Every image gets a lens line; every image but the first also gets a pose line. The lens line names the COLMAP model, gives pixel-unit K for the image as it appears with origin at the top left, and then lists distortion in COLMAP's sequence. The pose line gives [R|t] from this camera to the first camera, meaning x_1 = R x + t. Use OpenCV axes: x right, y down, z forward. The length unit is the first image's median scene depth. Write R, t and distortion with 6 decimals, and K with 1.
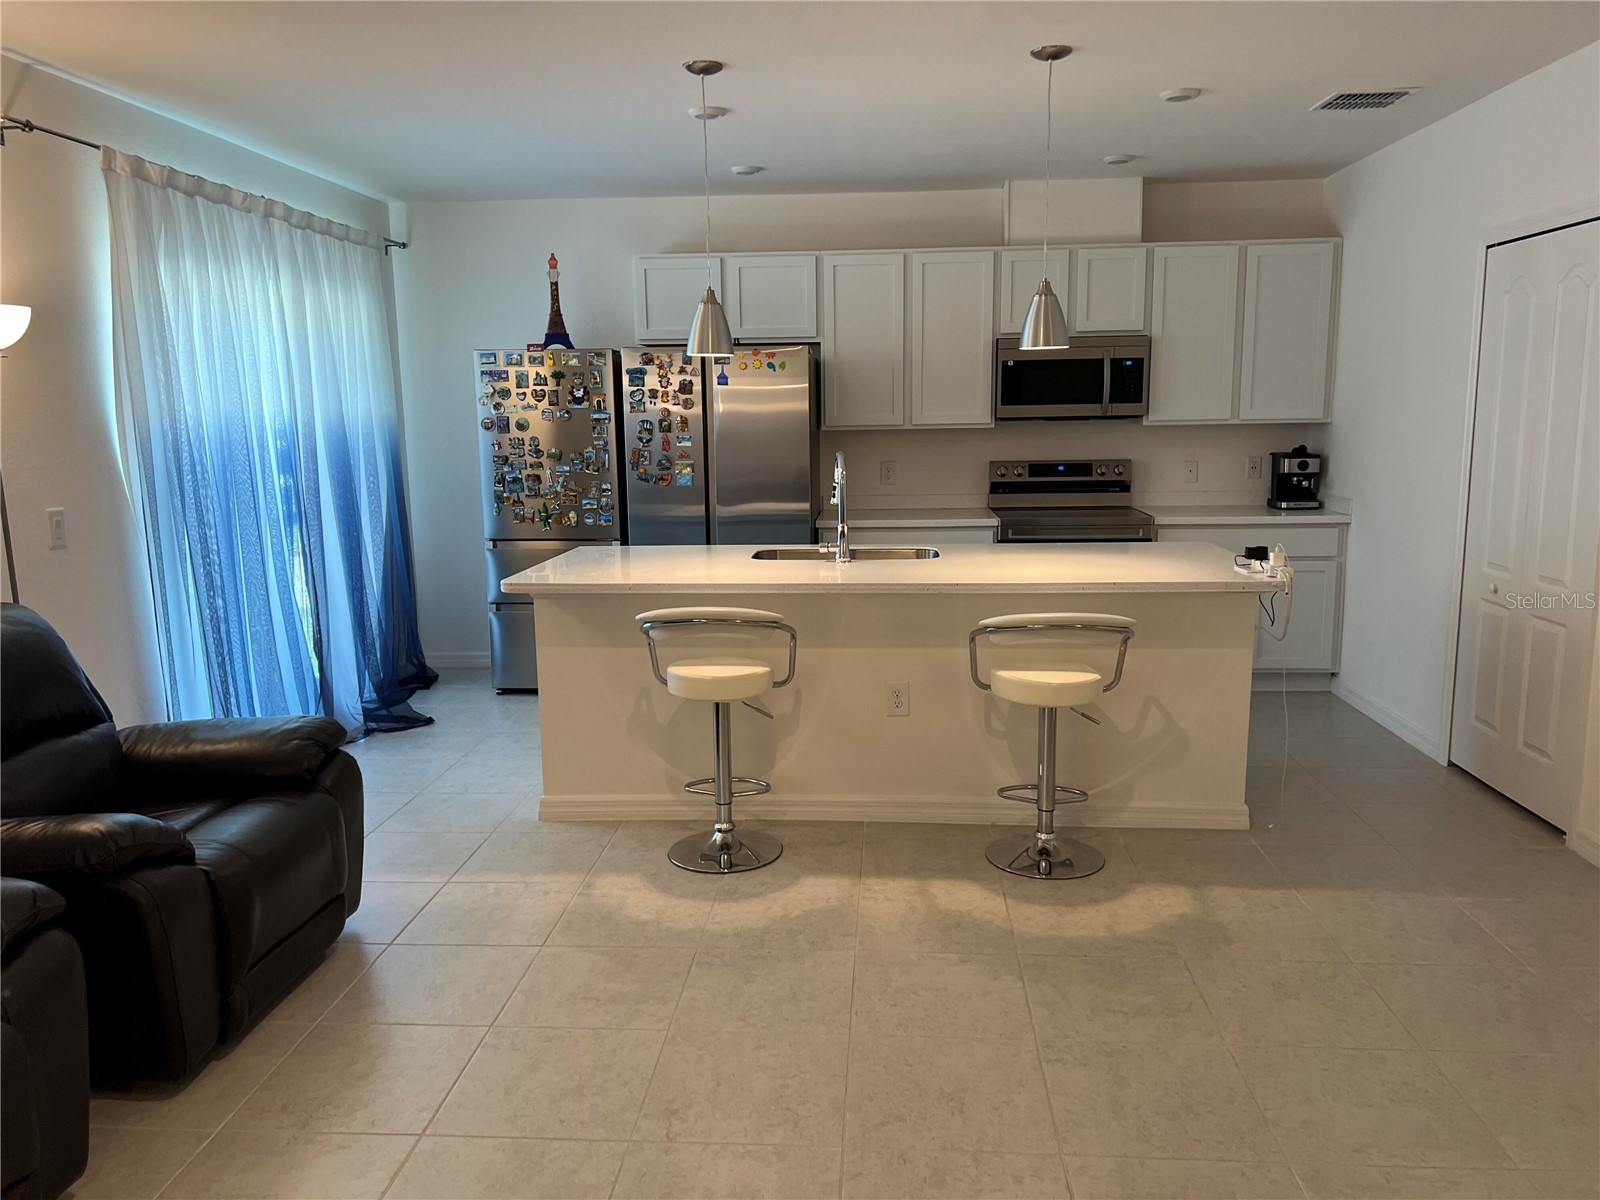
lens RADIAL K [[1214.3, 0, 808.3], [0, 1214.3, 599.1], [0, 0, 1]] dist [0.151107, -0.431615]
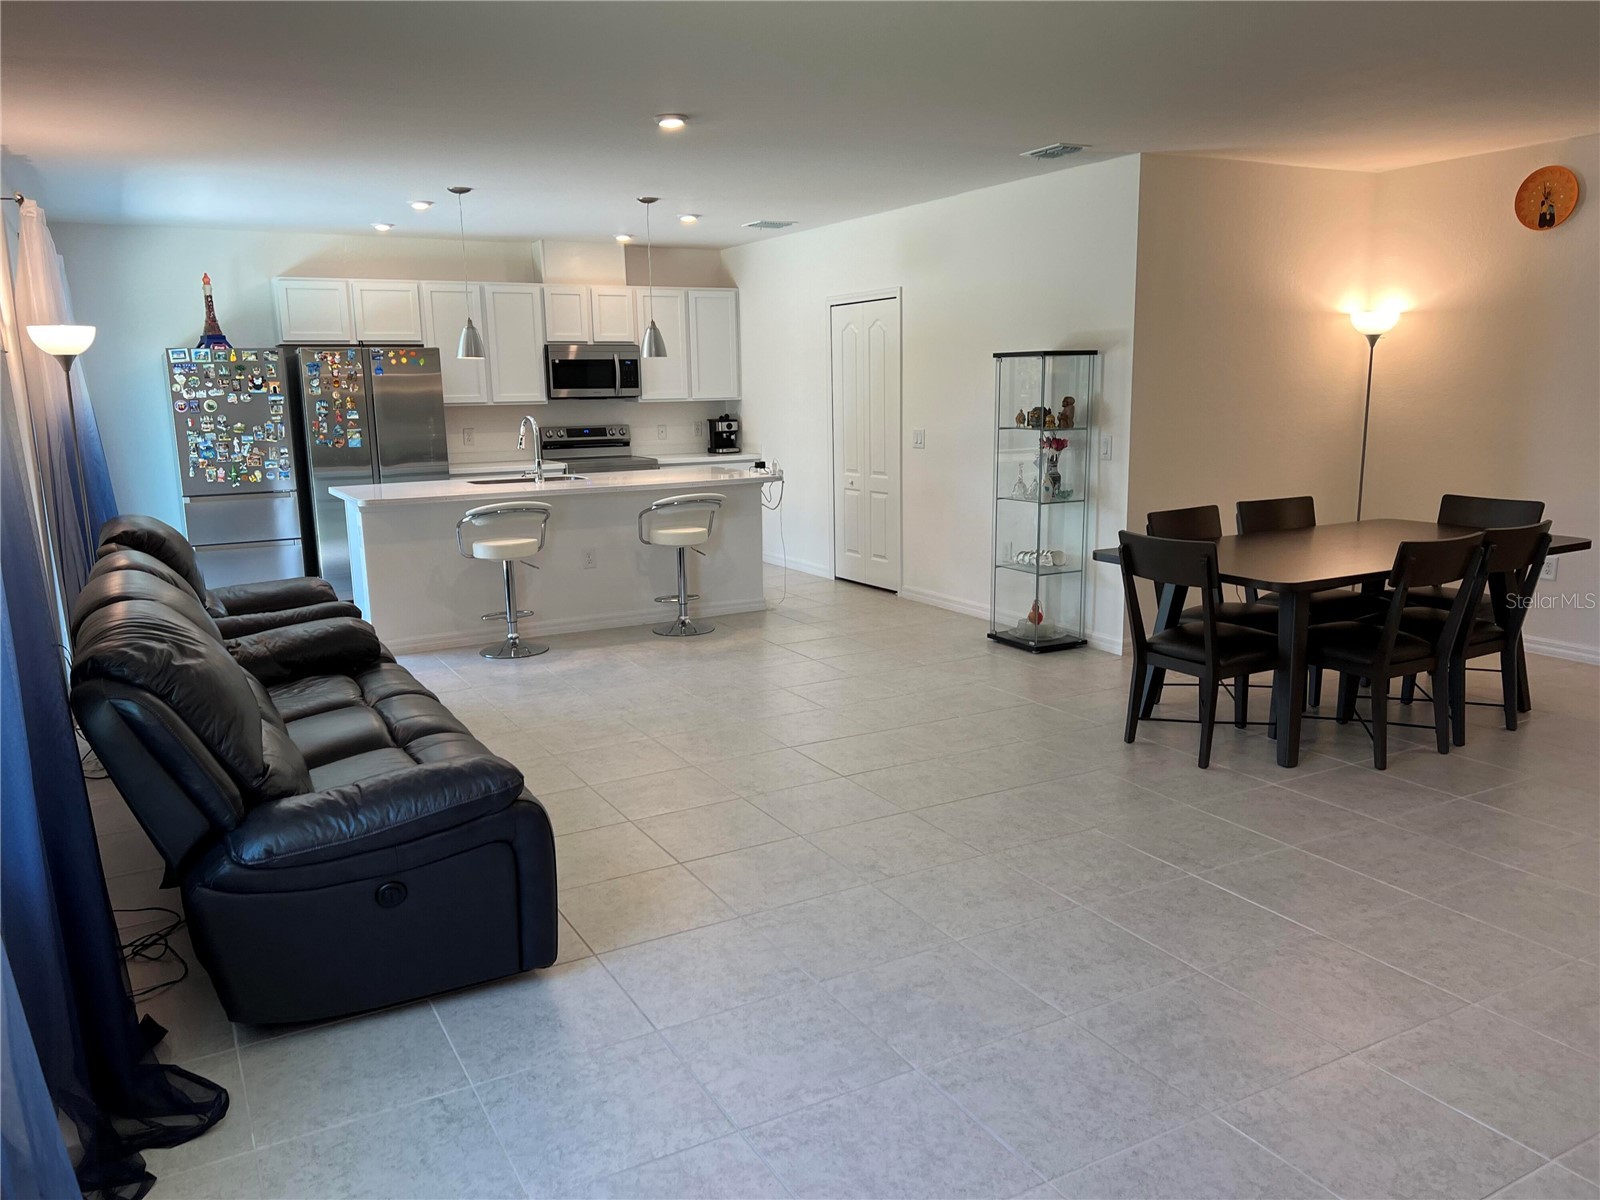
lens RADIAL K [[1191.2, 0, 792.0], [0, 1191.2, 618.7], [0, 0, 1]] dist [0.033620, -0.044860]
pose [[0.838824, -0.107861, 0.533611, -0.418987], [0.093294, 0.994157, 0.054297, 0.071250], [-0.536350, 0.004237, 0.843985, -0.405879]]
